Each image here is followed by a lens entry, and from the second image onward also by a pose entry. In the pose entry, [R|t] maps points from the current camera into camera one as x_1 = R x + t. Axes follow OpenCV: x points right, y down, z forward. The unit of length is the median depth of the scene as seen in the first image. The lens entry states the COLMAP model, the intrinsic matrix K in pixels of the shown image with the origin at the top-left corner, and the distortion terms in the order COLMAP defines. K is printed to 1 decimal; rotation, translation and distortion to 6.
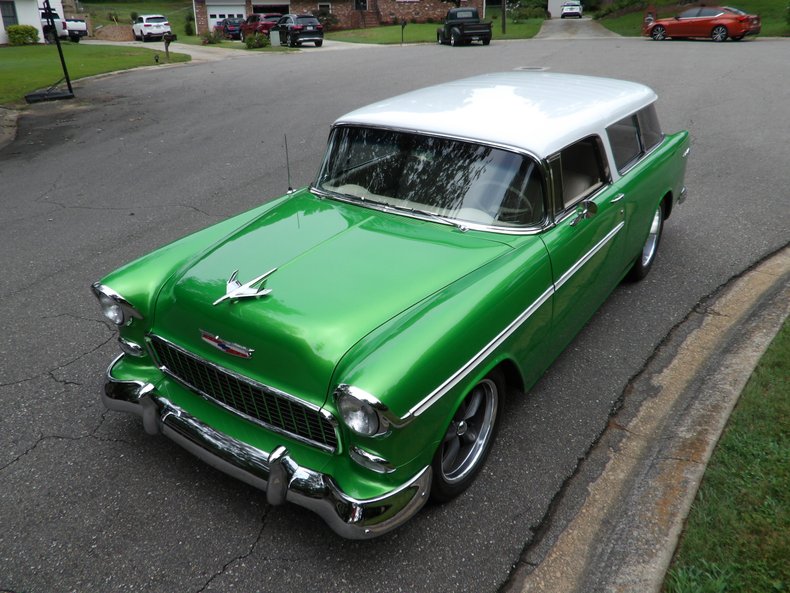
lens RADIAL K [[643.2, 0, 396.8], [0, 643.2, 282.3], [0, 0, 1]] dist [-0.032537, 0.031446]
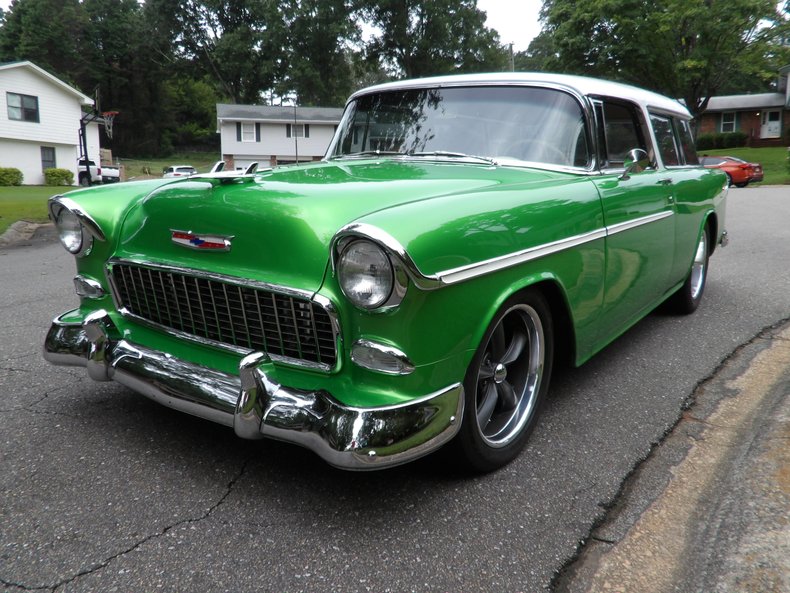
lens RADIAL K [[643.2, 0, 400.2], [0, 643.2, 285.1], [0, 0, 1]] dist [-0.032537, 0.031446]
pose [[0.999775, 0.013895, -0.016041, -0.005881], [-0.017277, 0.971857, -0.234937, 0.292403], [0.012325, 0.235161, 0.971878, 0.223722]]
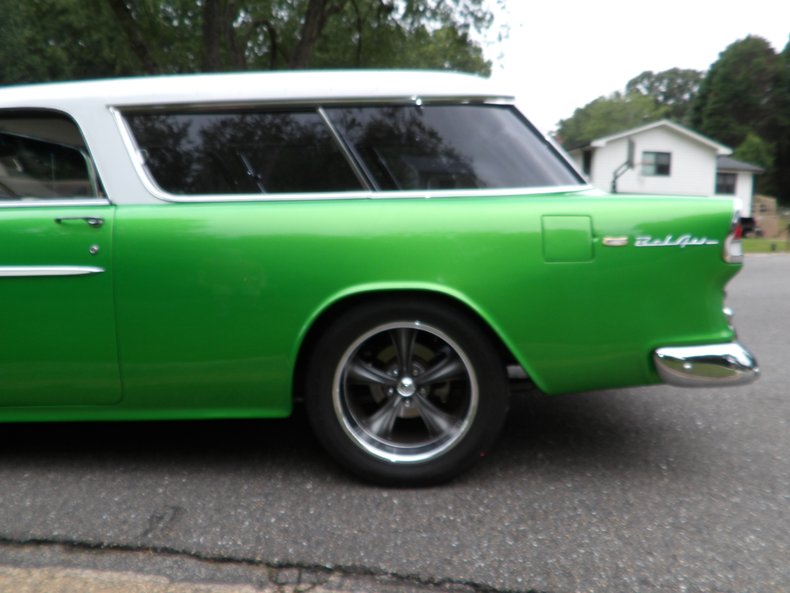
lens RADIAL K [[650.7, 0, 389.5], [0, 650.7, 276.9], [0, 0, 1]] dist [-0.043302, 0.002868]
pose [[0.501220, 0.064065, -0.862945, 1.270229], [-0.335352, 0.933701, -0.125463, -0.138266], [0.797695, 0.352275, 0.489474, 1.258376]]
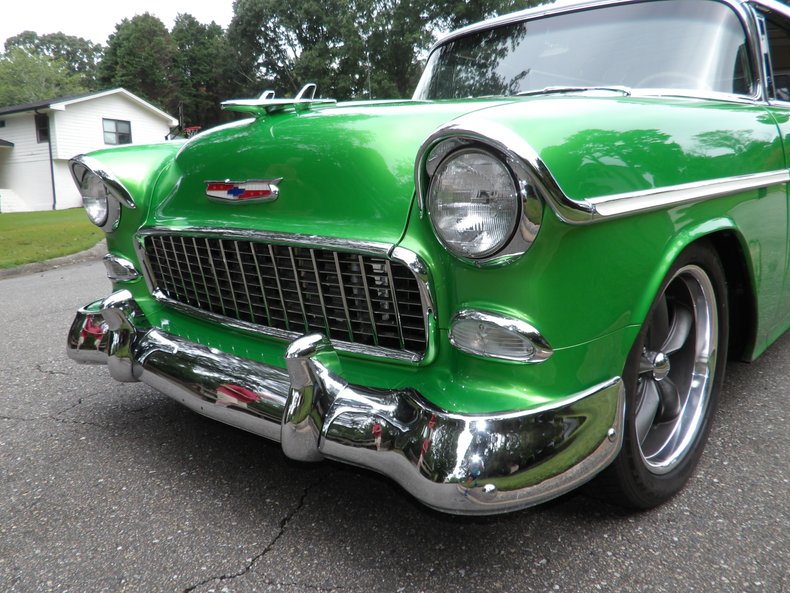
lens RADIAL K [[643.2, 0, 400.2], [0, 643.2, 288.6], [0, 0, 1]] dist [-0.032537, 0.031446]
pose [[0.989809, -0.009186, -0.142104, -0.033939], [-0.025977, 0.969523, -0.243619, 0.285326], [0.140011, 0.244828, 0.959404, 0.426395]]
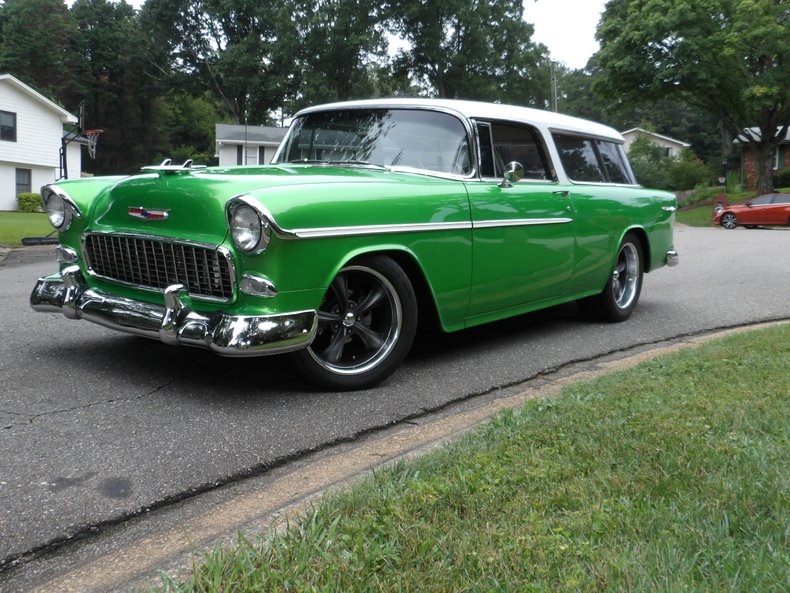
lens RADIAL K [[782.5, 0, 393.8], [0, 782.5, 287.6], [0, 0, 1]] dist [-0.030765, 0.000000]
pose [[0.997069, 0.039695, -0.065405, 0.218821], [-0.057813, 0.950833, -0.304259, 0.529816], [0.050111, 0.307149, 0.950341, -0.184221]]
